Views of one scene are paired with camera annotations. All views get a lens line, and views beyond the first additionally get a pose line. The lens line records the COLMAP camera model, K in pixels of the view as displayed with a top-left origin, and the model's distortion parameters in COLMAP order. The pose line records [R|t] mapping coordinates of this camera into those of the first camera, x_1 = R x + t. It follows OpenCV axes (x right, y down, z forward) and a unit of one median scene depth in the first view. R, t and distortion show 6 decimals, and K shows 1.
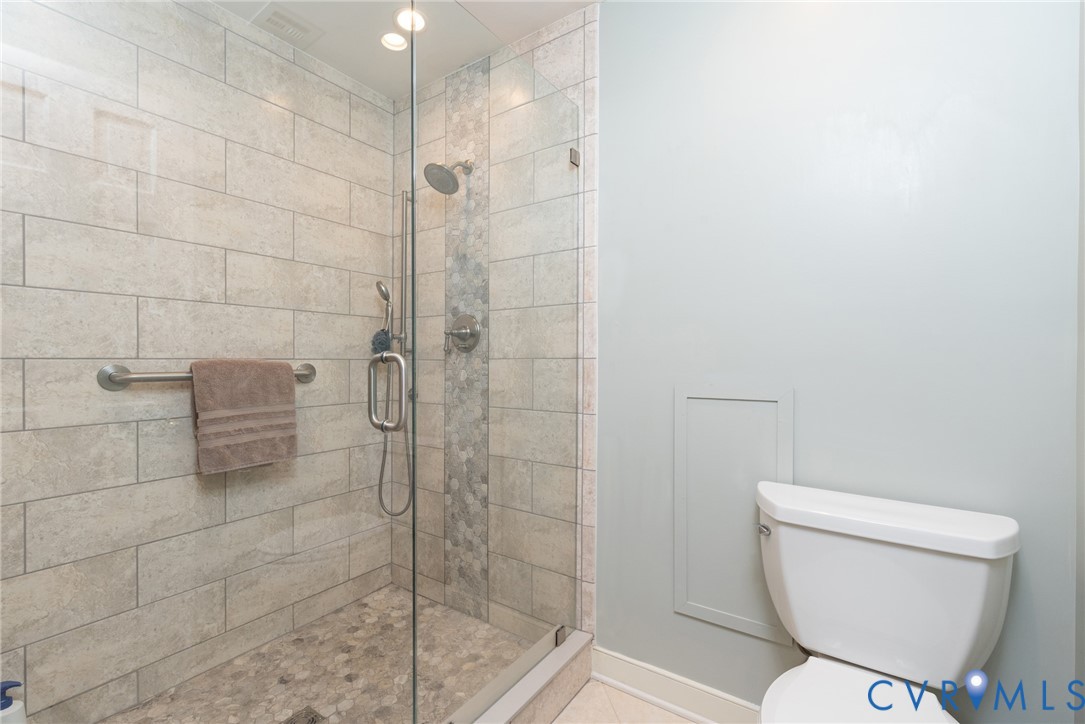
lens RADIAL K [[465.9, 0, 541.8], [0, 465.9, 361.7], [0, 0, 1]] dist [0.001579, -0.000526]
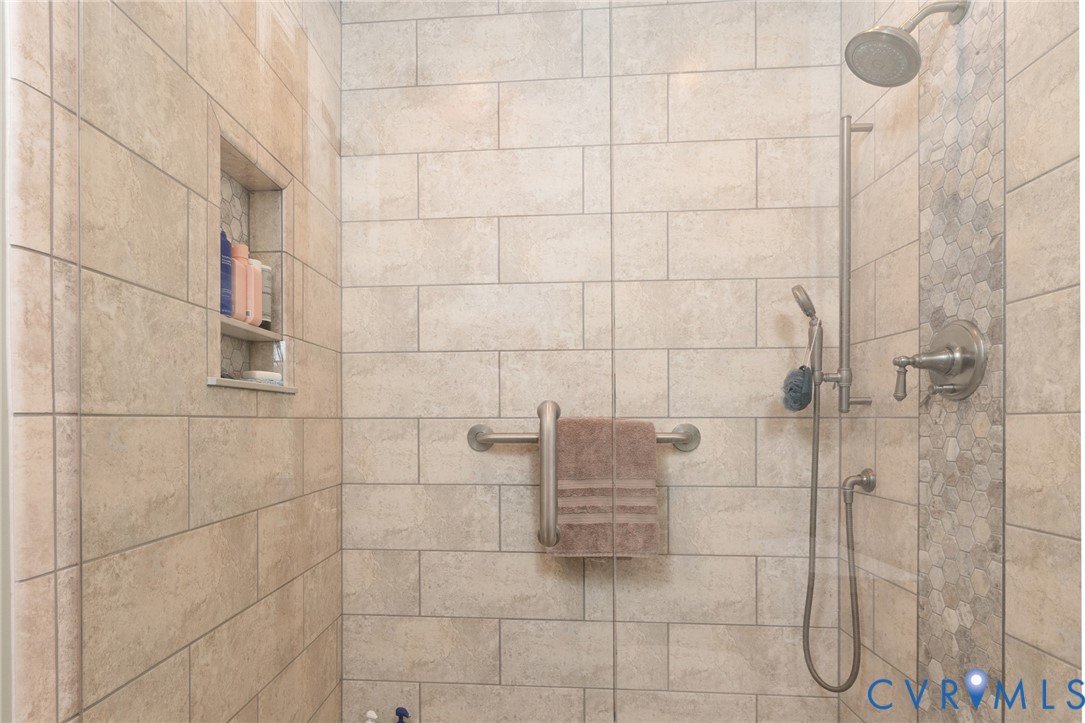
lens RADIAL K [[606.2, 0, 503.8], [0, 606.2, 422.4], [0, 0, 1]] dist [0.004201, -0.000599]
pose [[0.502376, -0.000504, -0.864649, 0.143283], [-0.000666, 0.999999, -0.000970, 0.002924], [0.864649, 0.001063, 0.502375, 0.306529]]
